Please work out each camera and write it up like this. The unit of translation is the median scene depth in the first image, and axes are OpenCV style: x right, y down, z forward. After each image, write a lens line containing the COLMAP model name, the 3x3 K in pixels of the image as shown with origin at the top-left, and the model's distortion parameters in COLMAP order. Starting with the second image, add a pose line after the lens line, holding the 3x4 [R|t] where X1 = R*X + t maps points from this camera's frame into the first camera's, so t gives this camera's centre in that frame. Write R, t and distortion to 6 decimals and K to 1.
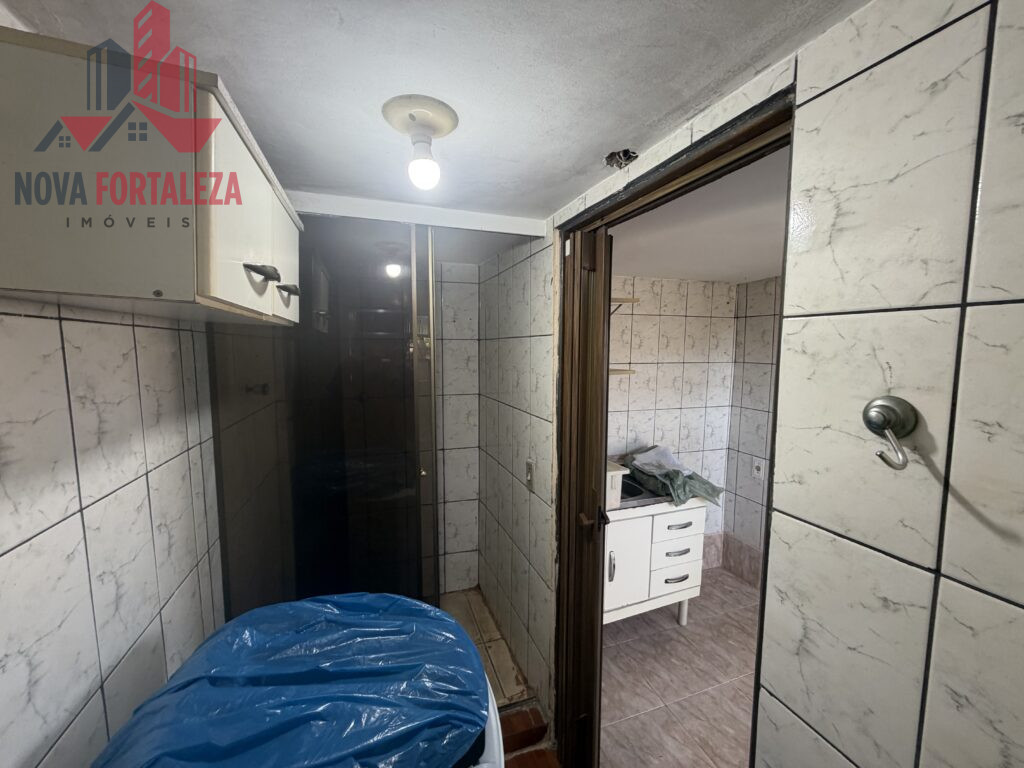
lens RADIAL K [[408.7, 0, 513.0], [0, 408.7, 383.7], [0, 0, 1]] dist [-0.001366, 0.000467]
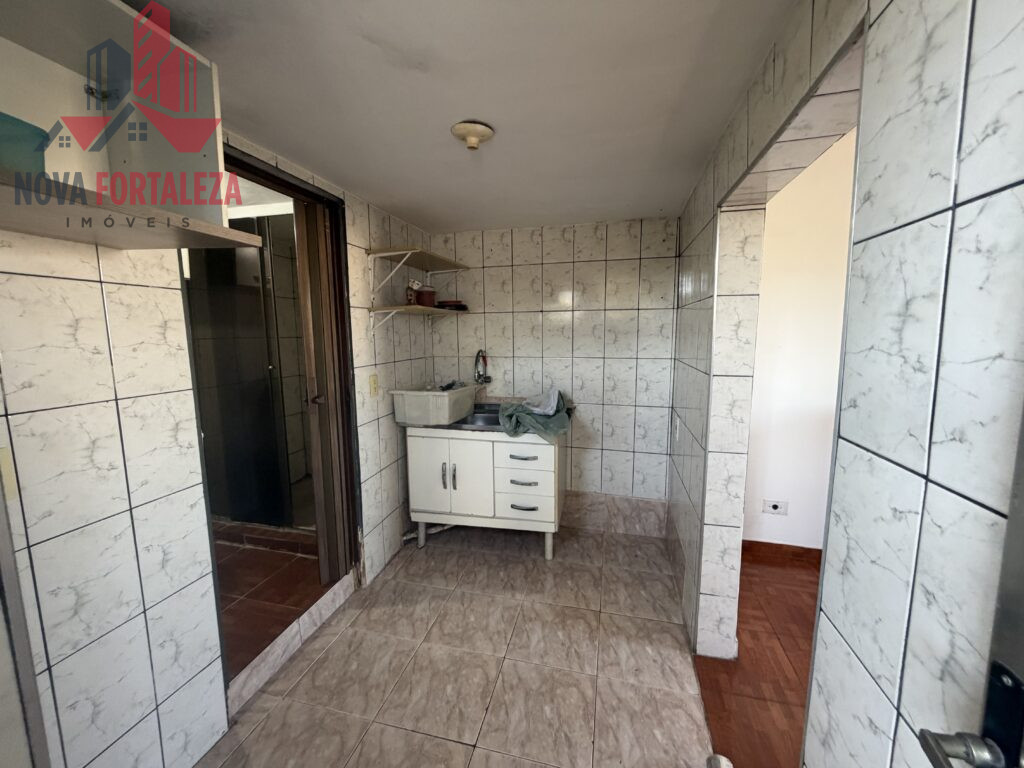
lens RADIAL K [[408.7, 0, 514.2], [0, 408.7, 383.8], [0, 0, 1]] dist [-0.001366, 0.000467]
pose [[0.831109, 0.059489, -0.552918, 0.800003], [-0.040385, 0.998093, 0.046681, 0.087641], [0.554641, -0.016468, 0.831927, 0.082525]]
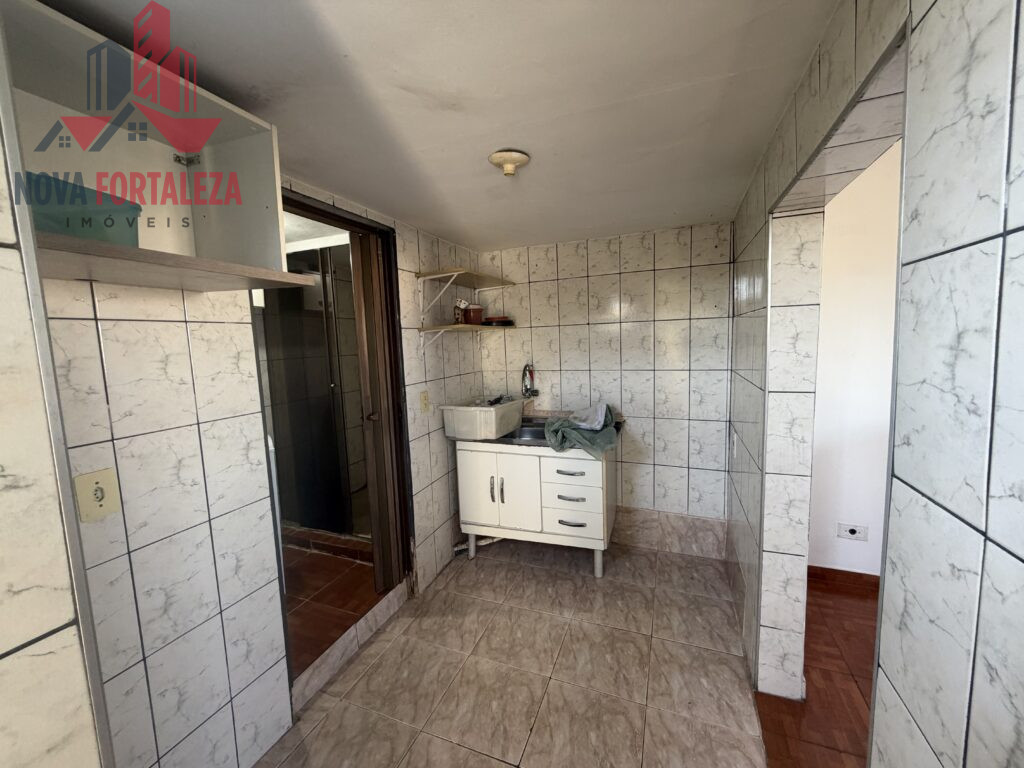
lens RADIAL K [[408.7, 0, 513.7], [0, 408.7, 383.8], [0, 0, 1]] dist [-0.001366, 0.000467]
pose [[0.748644, 0.038734, -0.661840, 0.818946], [-0.022370, 0.999199, 0.033174, 0.070250], [0.662595, -0.010030, 0.748911, 0.091253]]
